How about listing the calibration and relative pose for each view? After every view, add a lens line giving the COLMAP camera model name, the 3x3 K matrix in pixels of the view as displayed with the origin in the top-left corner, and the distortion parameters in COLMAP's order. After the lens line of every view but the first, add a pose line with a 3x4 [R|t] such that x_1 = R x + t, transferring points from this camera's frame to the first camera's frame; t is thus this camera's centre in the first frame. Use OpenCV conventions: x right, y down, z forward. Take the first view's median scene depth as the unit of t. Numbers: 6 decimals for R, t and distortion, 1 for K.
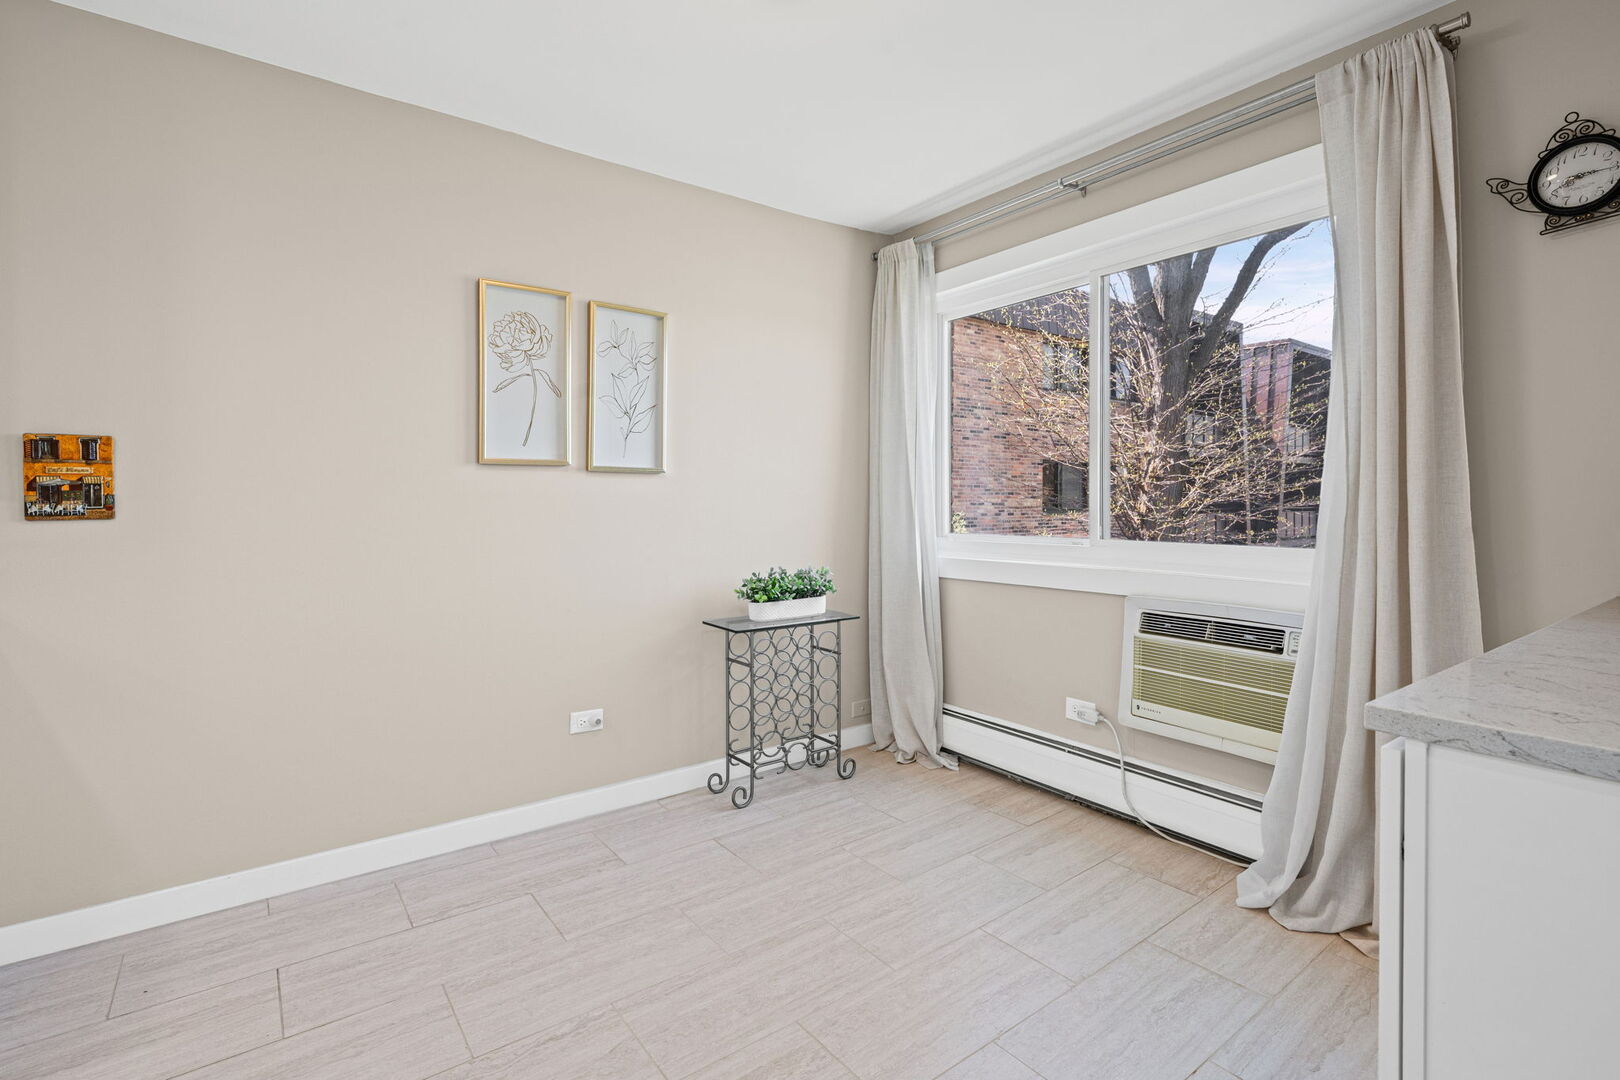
lens RADIAL K [[755.7, 0, 796.2], [0, 755.7, 499.6], [0, 0, 1]] dist [0.001972, -0.000367]
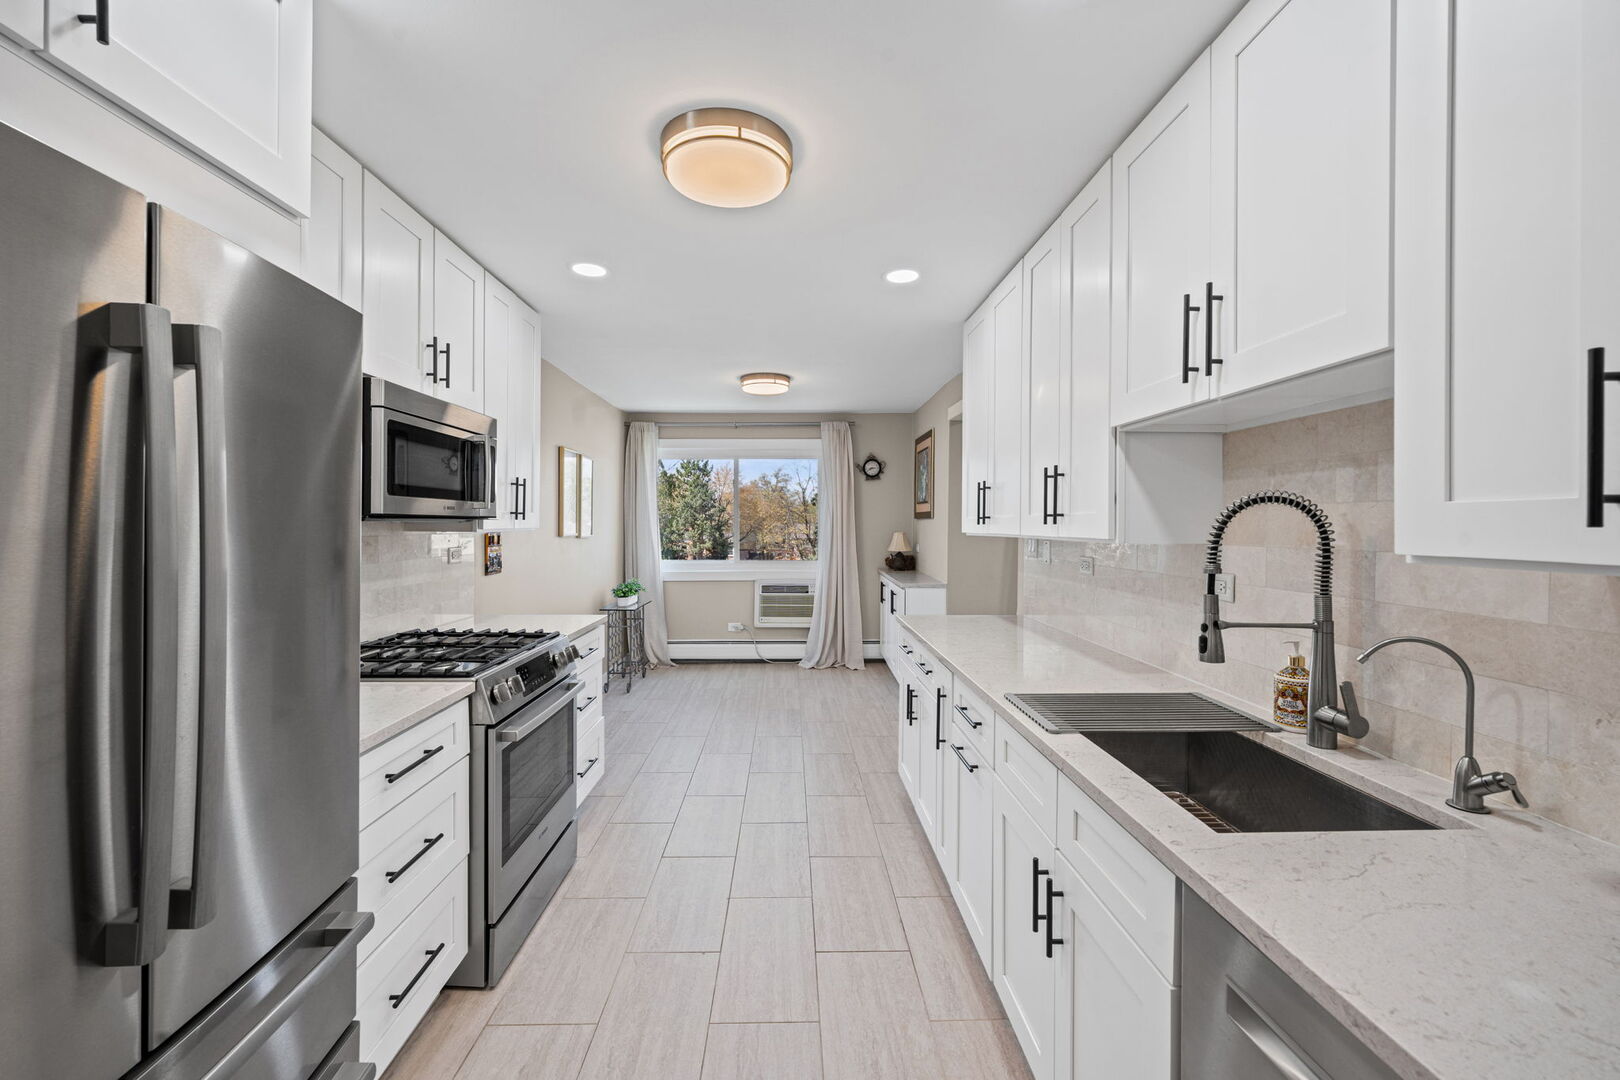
lens RADIAL K [[674.5, 0, 812.6], [0, 674.5, 521.0], [0, 0, 1]] dist [-0.000733, 0.000030]
pose [[0.563147, 0.002299, 0.826353, -1.781203], [-0.005774, 0.999983, 0.001152, -0.111647], [-0.826336, -0.005420, 0.563151, -0.660928]]
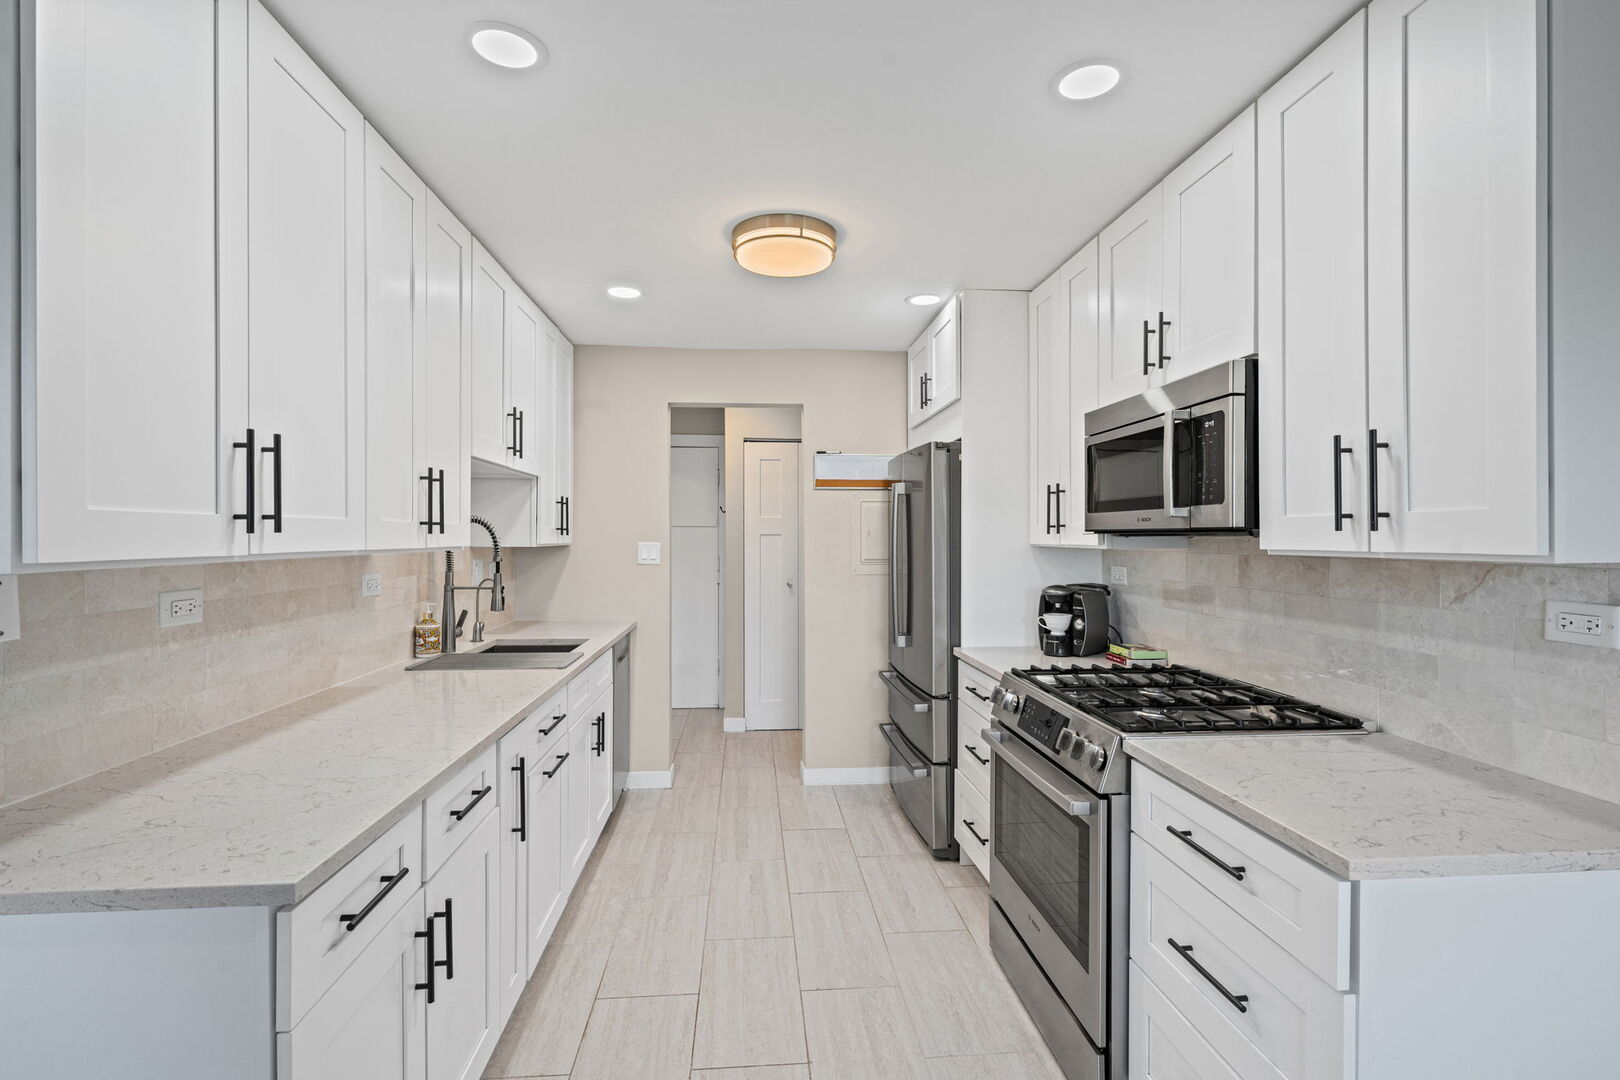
lens RADIAL K [[729.6, 0, 808.6], [0, 729.6, 536.2], [0, 0, 1]] dist [0.011627, -0.005476]
pose [[-0.514321, 0.000579, -0.857598, -0.158010], [0.007144, 0.999968, -0.003610, -0.107091], [0.857568, -0.007984, -0.514309, 0.550501]]
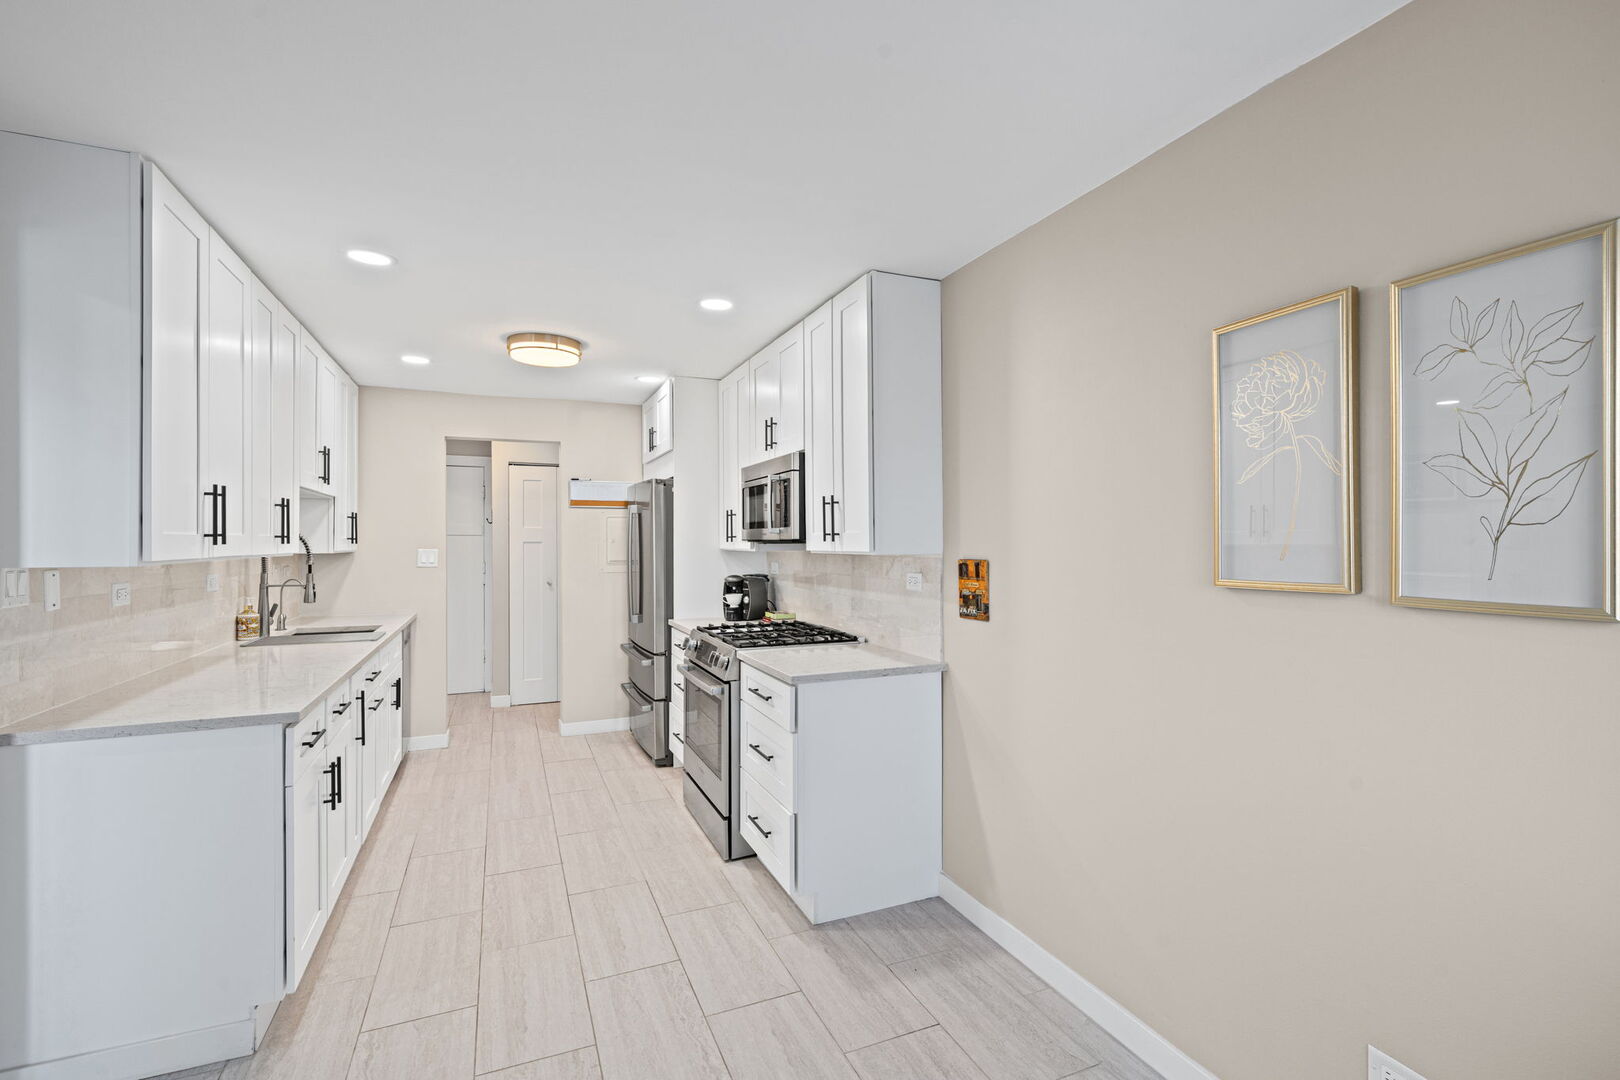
lens RADIAL K [[729.6, 0, 803.3], [0, 729.6, 539.5], [0, 0, 1]] dist [0.011627, -0.005476]
pose [[-0.230625, -0.000708, -0.973042, 0.399091], [0.010964, 0.999934, -0.003326, -0.110139], [0.972981, -0.011436, -0.230602, 0.906972]]
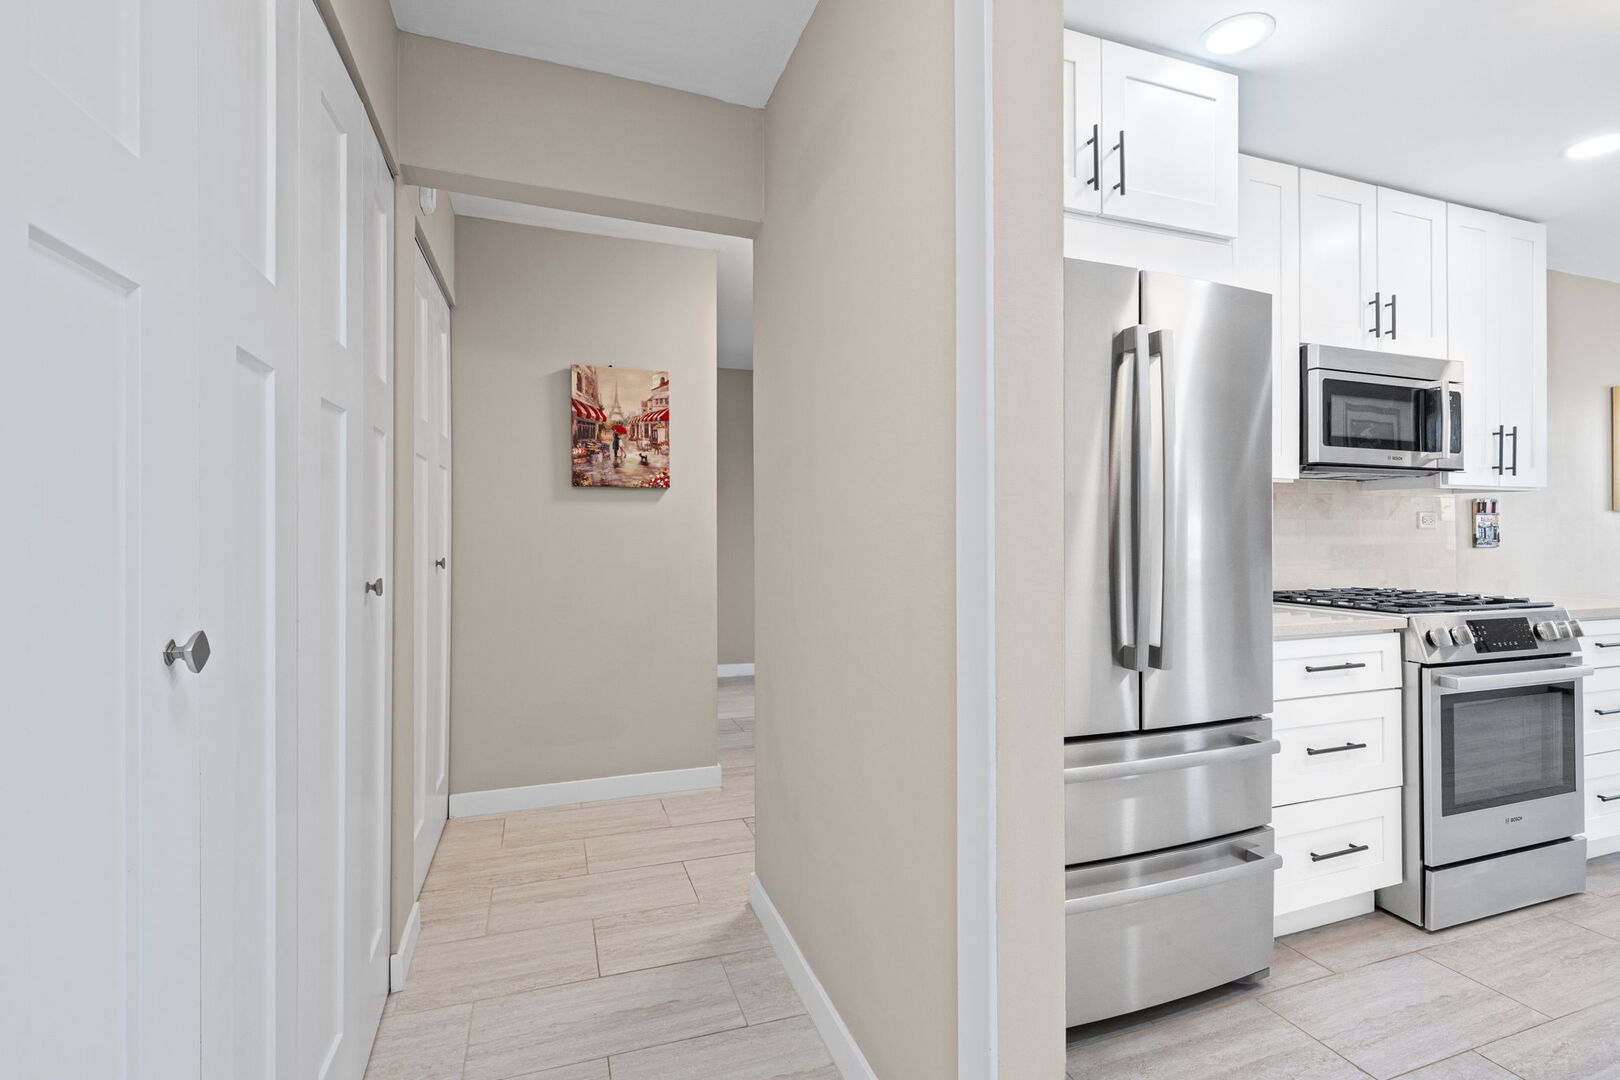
lens RADIAL K [[755.7, 0, 793.0], [0, 755.7, 523.5], [0, 0, 1]] dist [0.001972, -0.000367]
pose [[0.960212, 0.002252, -0.279262, -1.807028], [-0.002716, 0.999996, -0.001274, -0.020015], [0.279258, 0.001982, 0.960214, -1.006012]]
